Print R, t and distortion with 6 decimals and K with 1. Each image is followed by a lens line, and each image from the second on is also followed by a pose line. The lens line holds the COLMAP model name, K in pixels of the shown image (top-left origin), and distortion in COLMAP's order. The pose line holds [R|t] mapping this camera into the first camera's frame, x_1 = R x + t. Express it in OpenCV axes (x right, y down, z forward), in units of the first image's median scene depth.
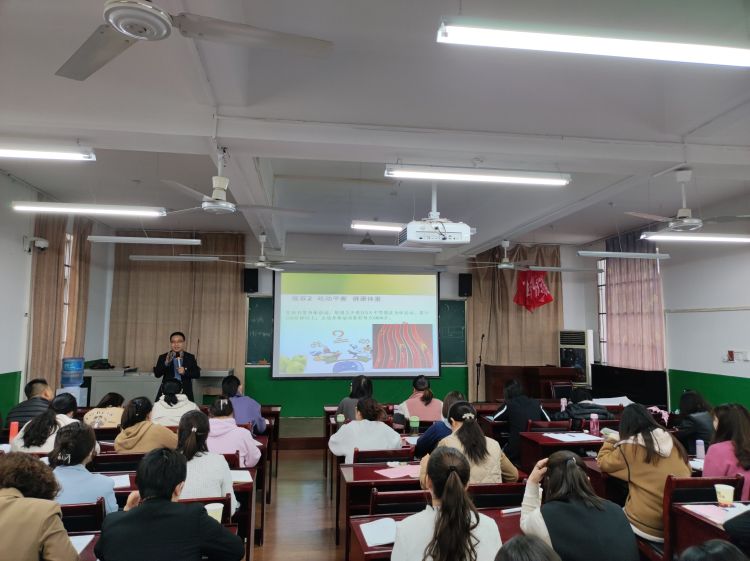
lens RADIAL K [[545.7, 0, 384.2], [0, 545.7, 282.0], [0, 0, 1]] dist [0.037041, -0.007346]
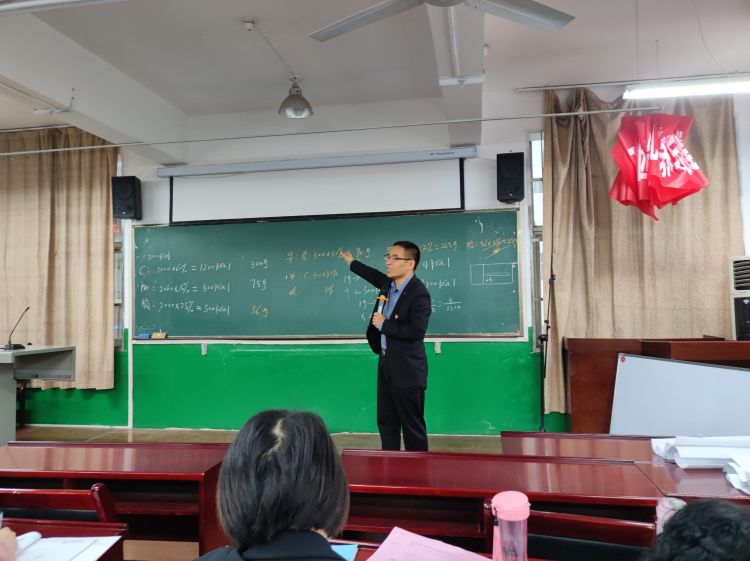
lens RADIAL K [[545.7, 0, 384.2], [0, 545.7, 282.0], [0, 0, 1]] dist [0.037041, -0.007346]
pose [[0.952628, -0.038388, -0.301705, 0.191727], [0.051566, 0.998027, 0.035833, 0.079358], [0.299734, -0.049693, 0.952728, 0.503081]]
